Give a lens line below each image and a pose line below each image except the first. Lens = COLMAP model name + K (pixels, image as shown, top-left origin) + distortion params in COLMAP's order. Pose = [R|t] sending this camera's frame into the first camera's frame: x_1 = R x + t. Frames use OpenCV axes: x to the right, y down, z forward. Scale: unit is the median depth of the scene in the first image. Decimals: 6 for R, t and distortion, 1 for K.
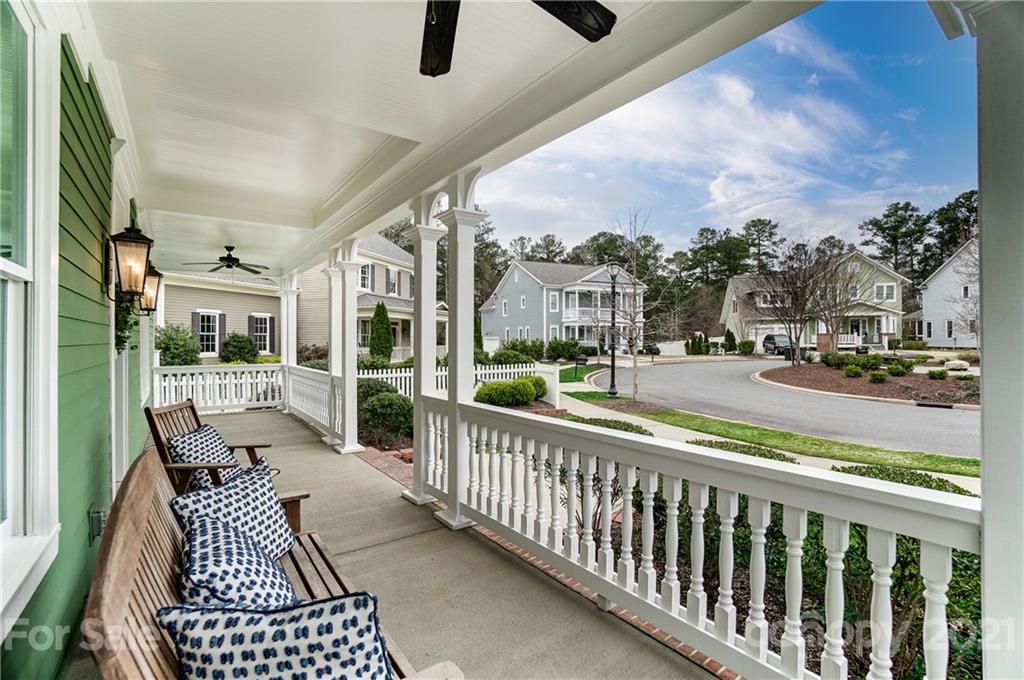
lens RADIAL K [[445.9, 0, 512.0], [0, 445.9, 340.0], [0, 0, 1]] dist [-0.032993, 0.000192]
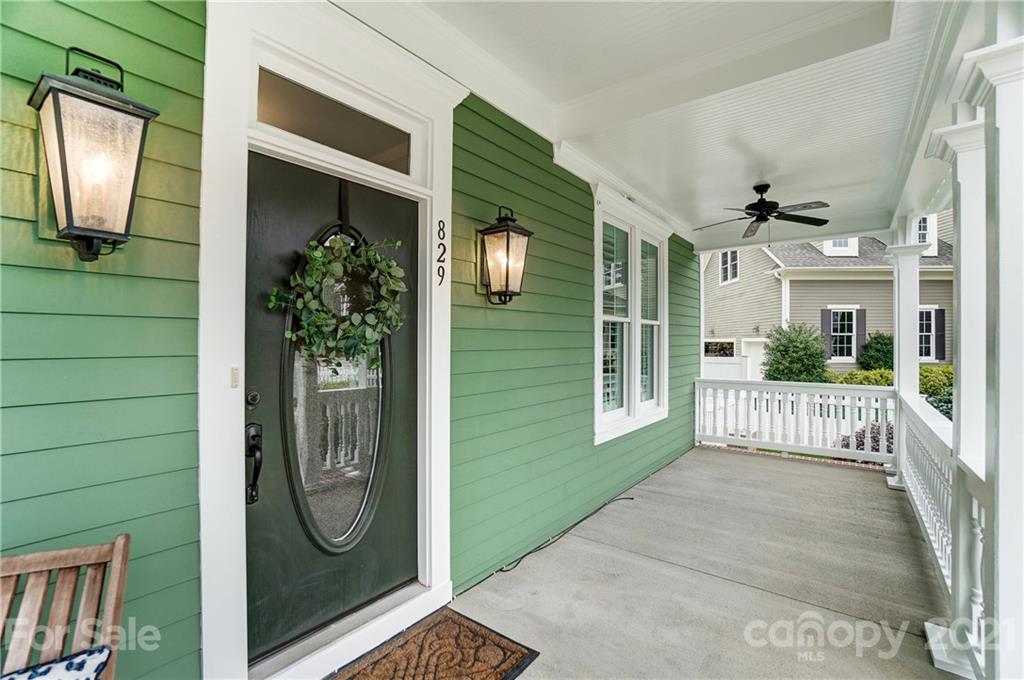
lens RADIAL K [[445.9, 0, 512.0], [0, 445.9, 340.0], [0, 0, 1]] dist [-0.032993, 0.000192]
pose [[0.261053, -0.000998, -0.965324, -0.058828], [-0.000725, 0.999999, -0.001230, -0.002090], [0.965324, 0.001021, 0.261052, 0.186313]]
